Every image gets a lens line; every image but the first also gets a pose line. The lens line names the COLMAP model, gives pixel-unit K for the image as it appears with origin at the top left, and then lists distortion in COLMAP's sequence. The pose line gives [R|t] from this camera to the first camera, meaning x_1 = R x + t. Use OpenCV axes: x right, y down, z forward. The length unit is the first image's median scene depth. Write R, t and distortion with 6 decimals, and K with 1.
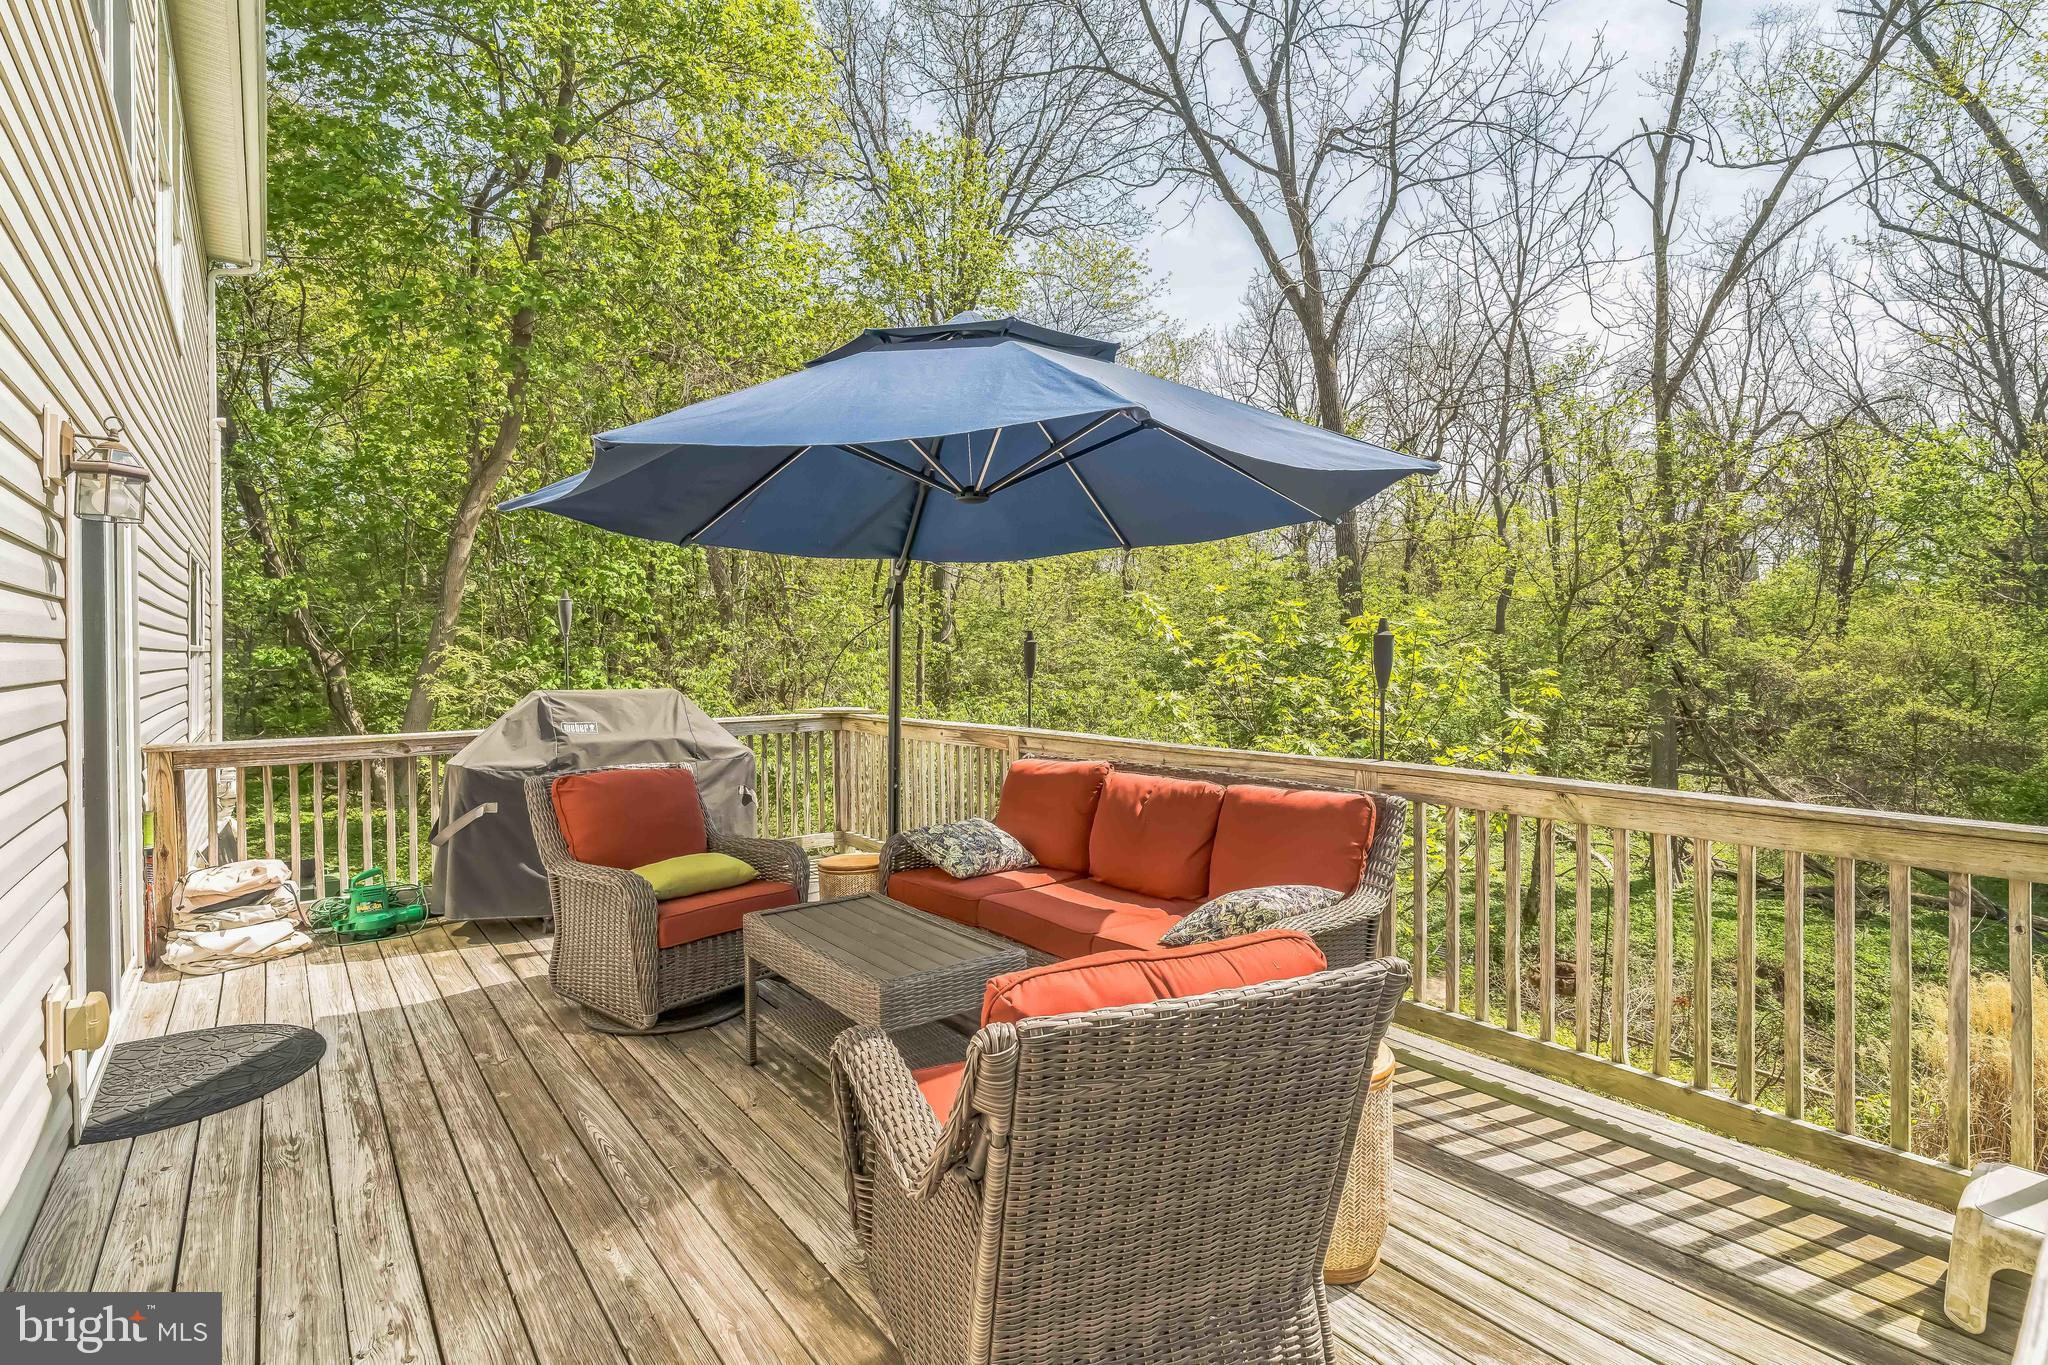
lens RADIAL K [[945.8, 0, 1012.6], [0, 945.8, 672.6], [0, 0, 1]] dist [-0.008062, 0.001951]
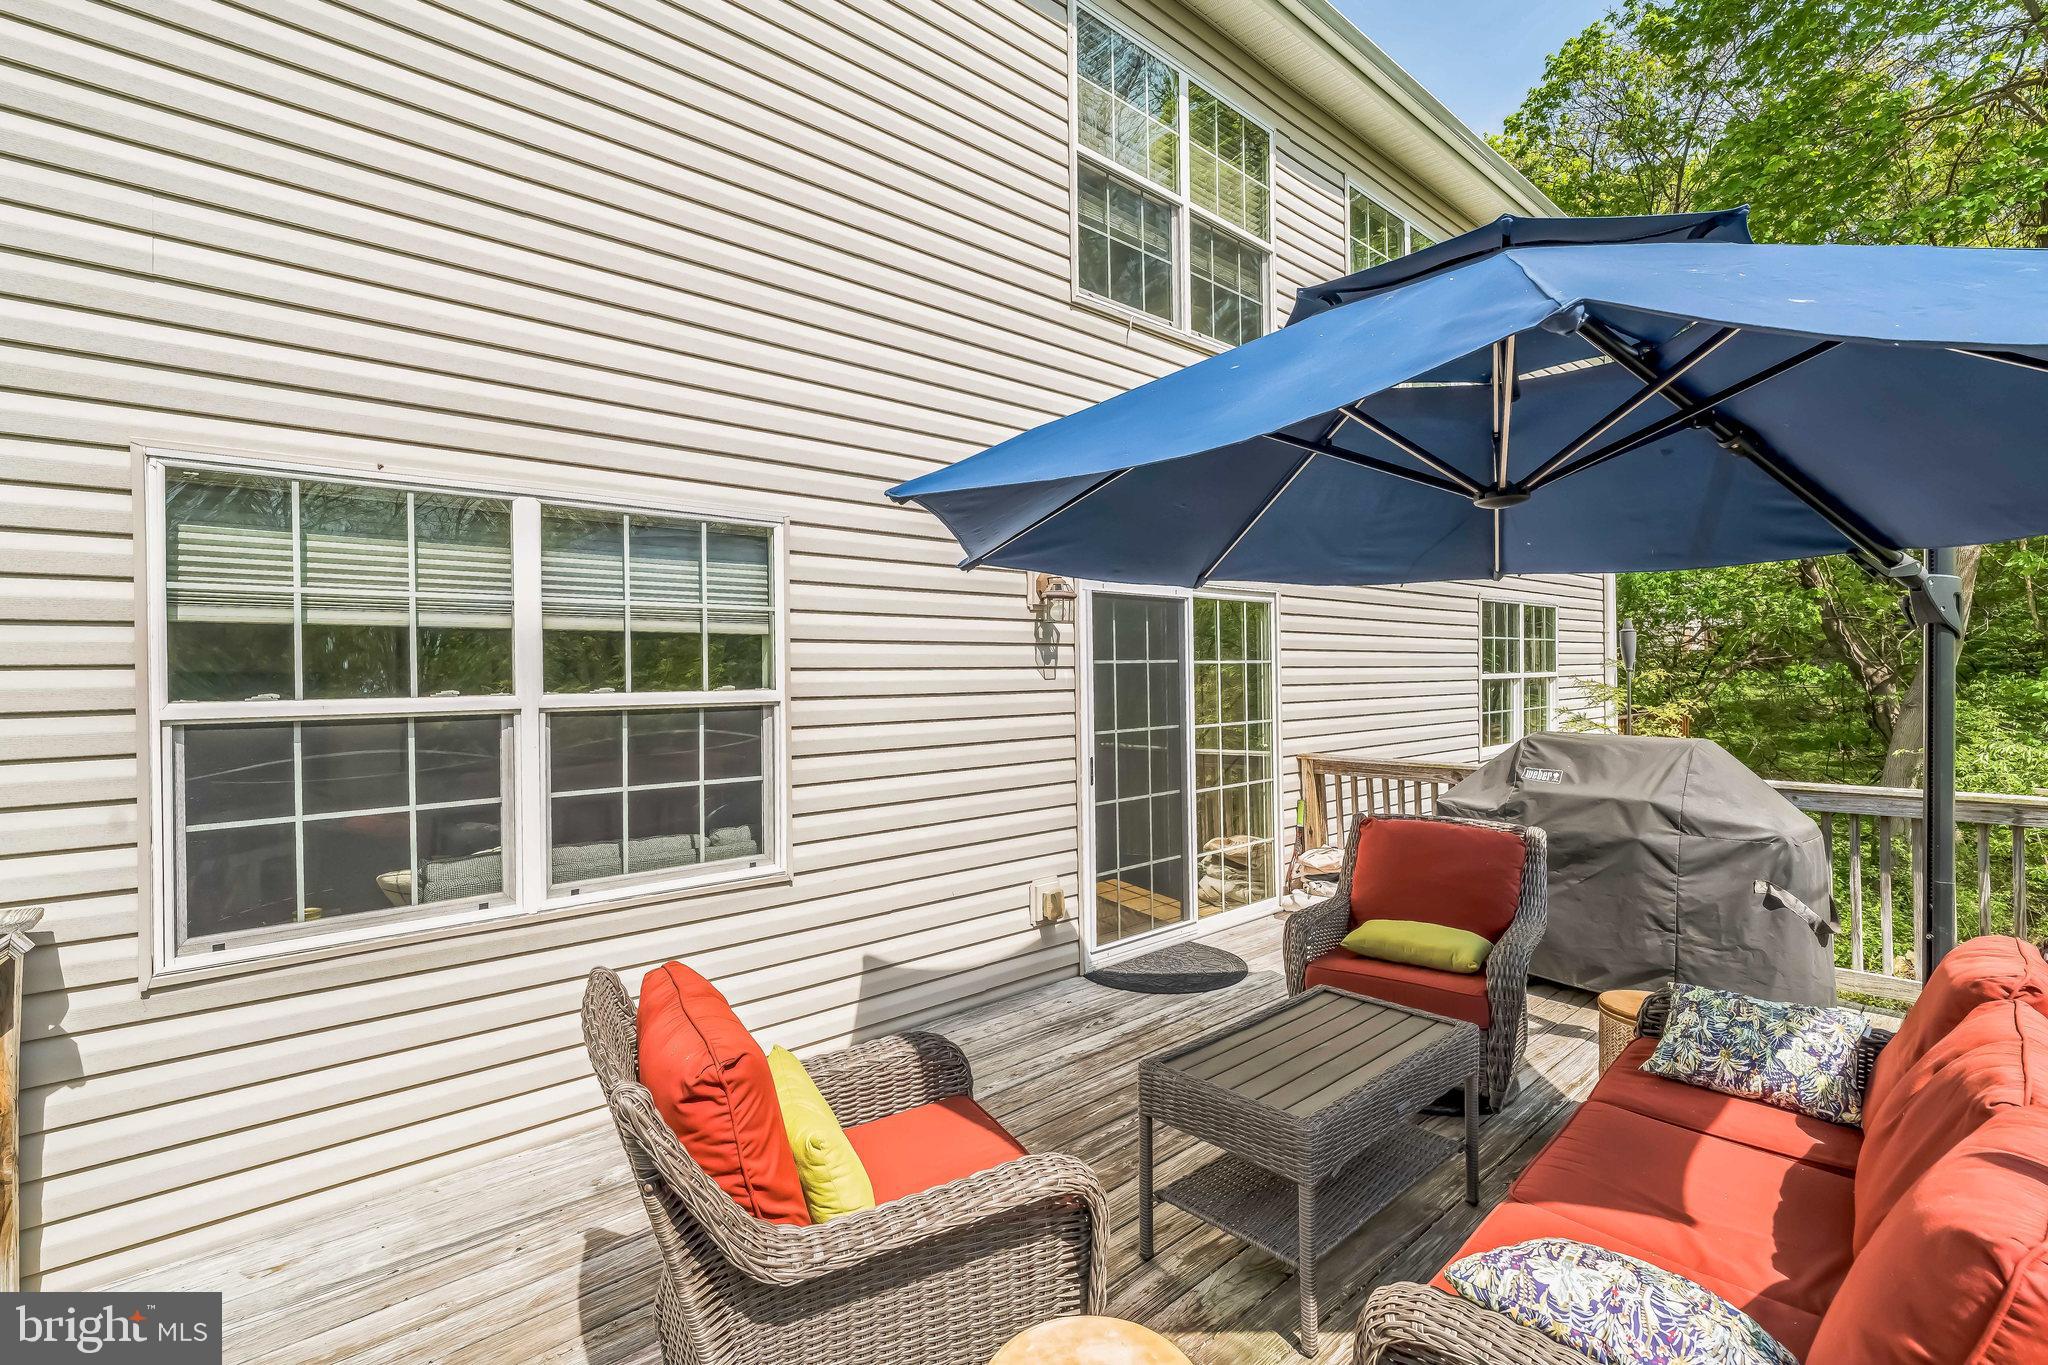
lens RADIAL K [[945.8, 0, 1009.6], [0, 945.8, 676.1], [0, 0, 1]] dist [-0.008062, 0.001951]
pose [[0.070666, 0.008363, -0.997465, 0.437720], [-0.011372, 0.999907, 0.007578, -0.040760], [0.997435, 0.010807, 0.070754, 0.421524]]
